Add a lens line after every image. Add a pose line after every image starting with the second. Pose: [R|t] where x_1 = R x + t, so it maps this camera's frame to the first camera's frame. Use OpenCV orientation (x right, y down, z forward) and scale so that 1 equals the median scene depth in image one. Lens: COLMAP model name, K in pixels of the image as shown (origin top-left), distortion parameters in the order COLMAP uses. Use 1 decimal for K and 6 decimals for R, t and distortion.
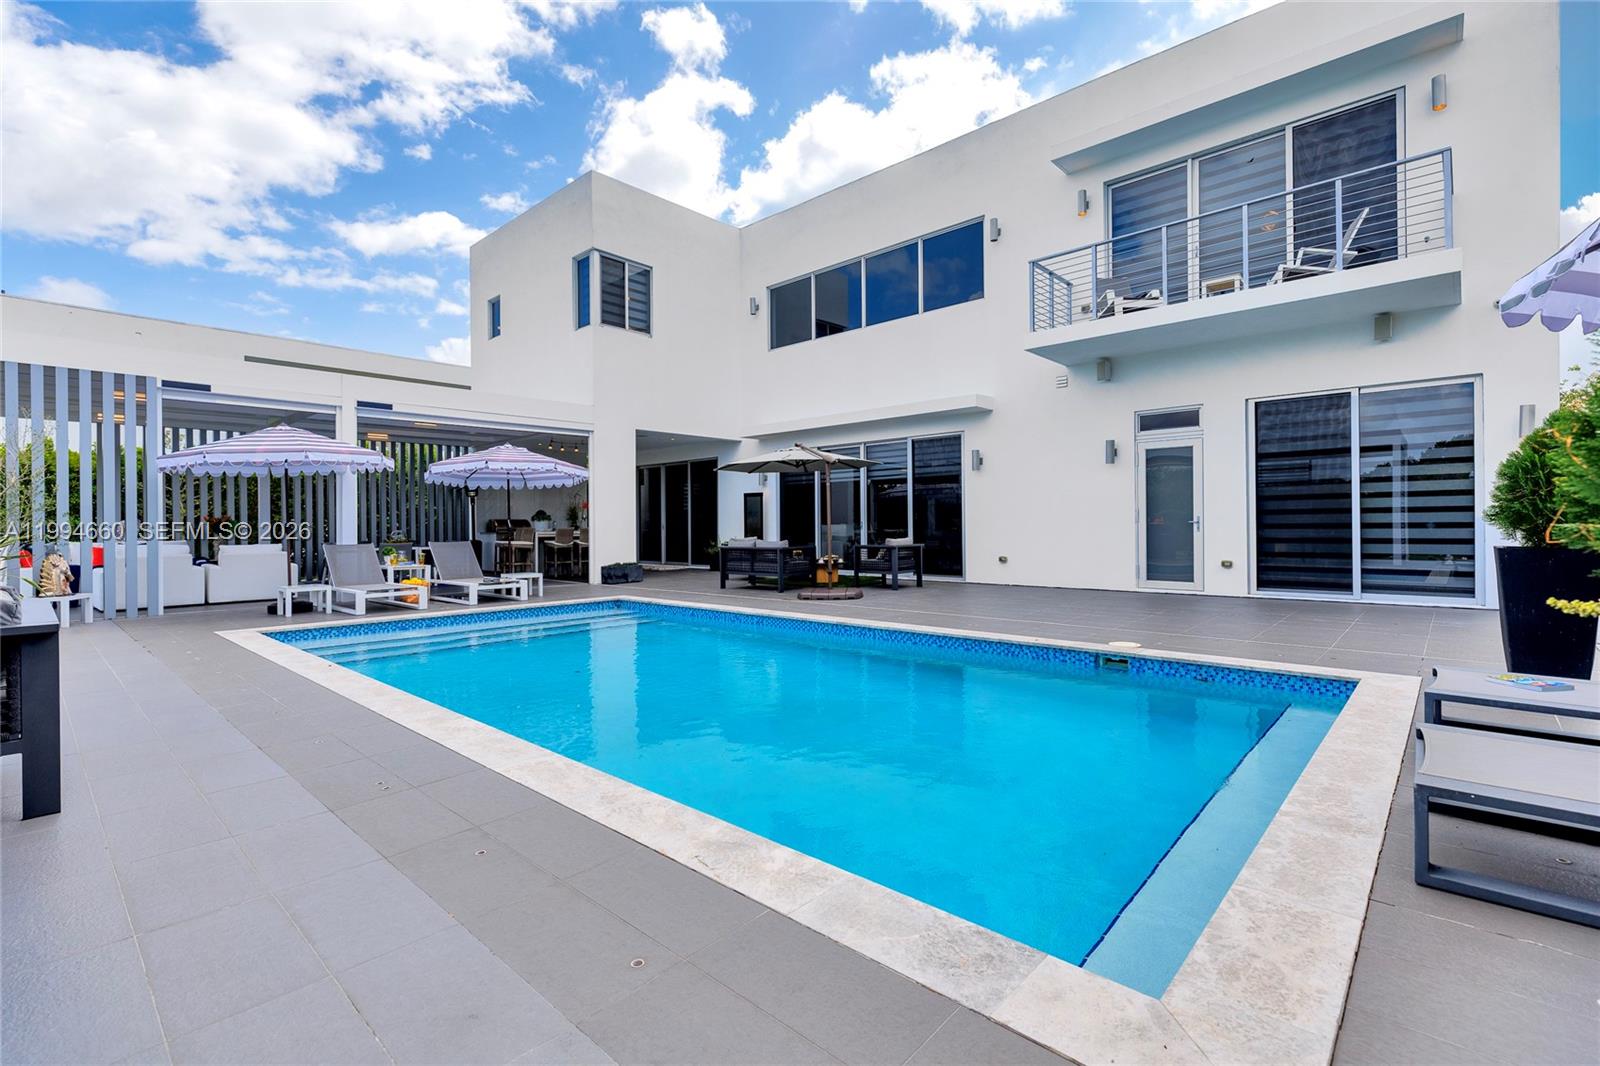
lens RADIAL K [[722.8, 0, 795.4], [0, 722.8, 521.9], [0, 0, 1]] dist [0.005299, -0.000685]
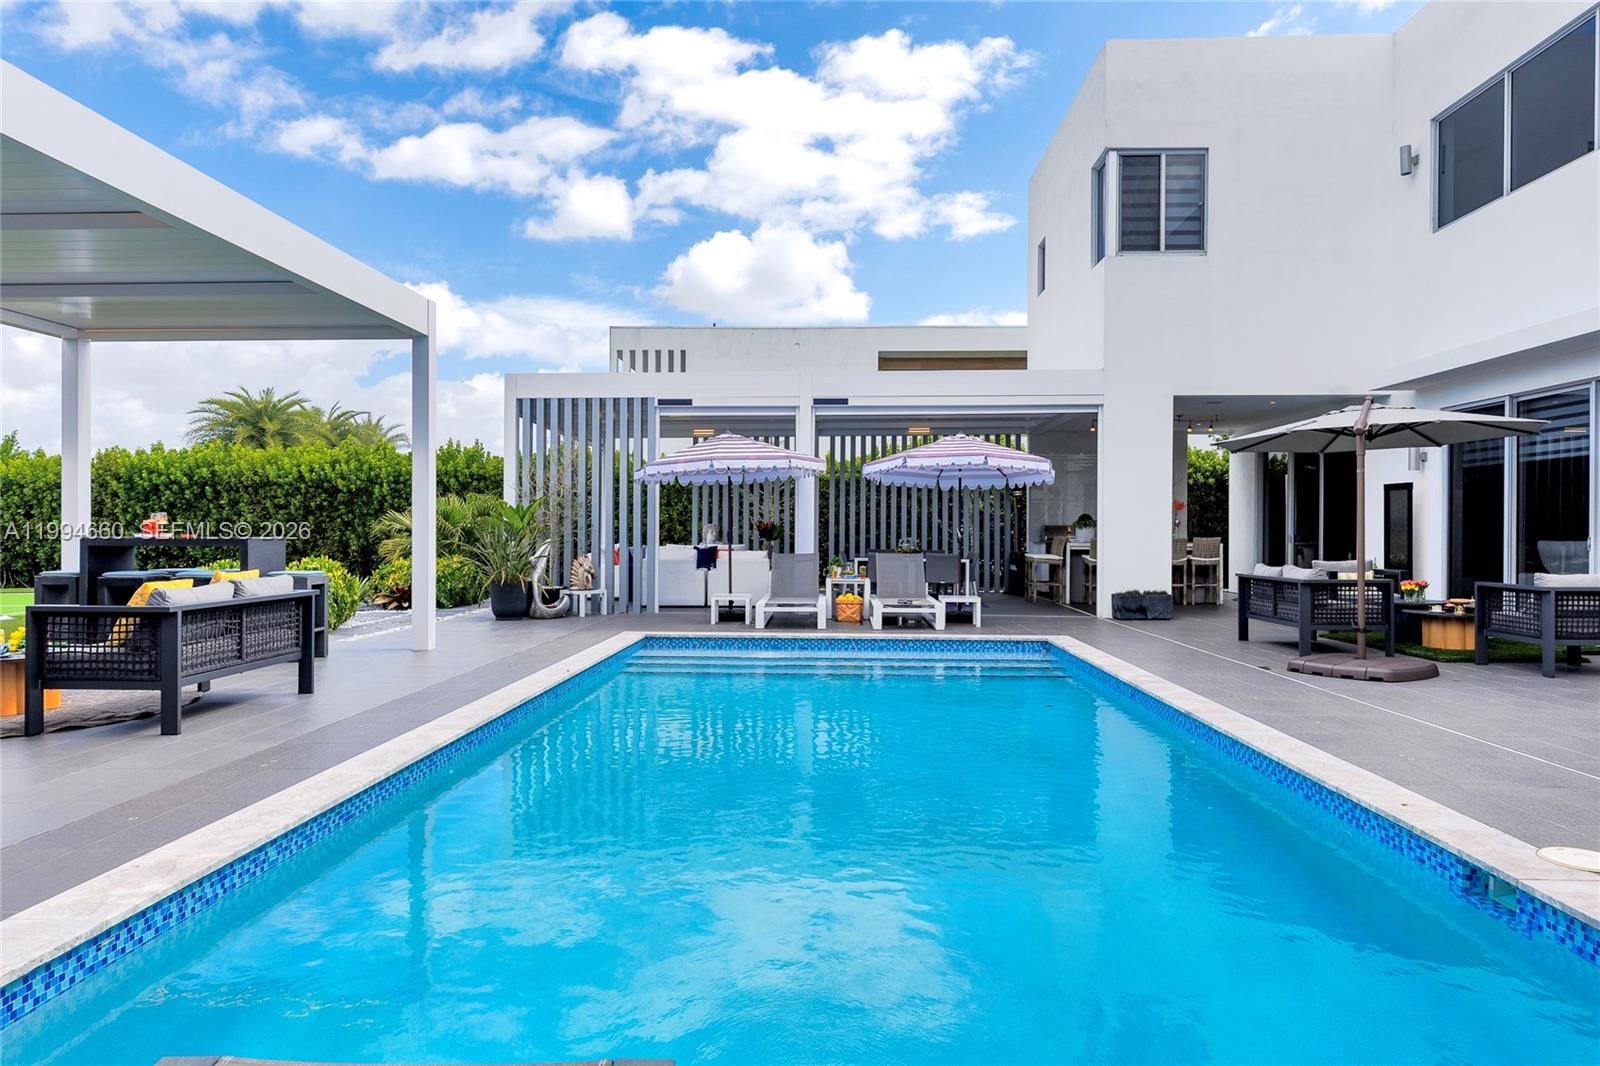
lens RADIAL K [[977.1, 0, 789.4], [0, 977.1, 538.9], [0, 0, 1]] dist [-0.001678, 0.008758]
pose [[0.638754, 0.019783, -0.769157, 0.304521], [-0.005220, 0.999758, 0.021379, -0.012849], [0.769394, -0.009641, 0.638702, 0.154093]]
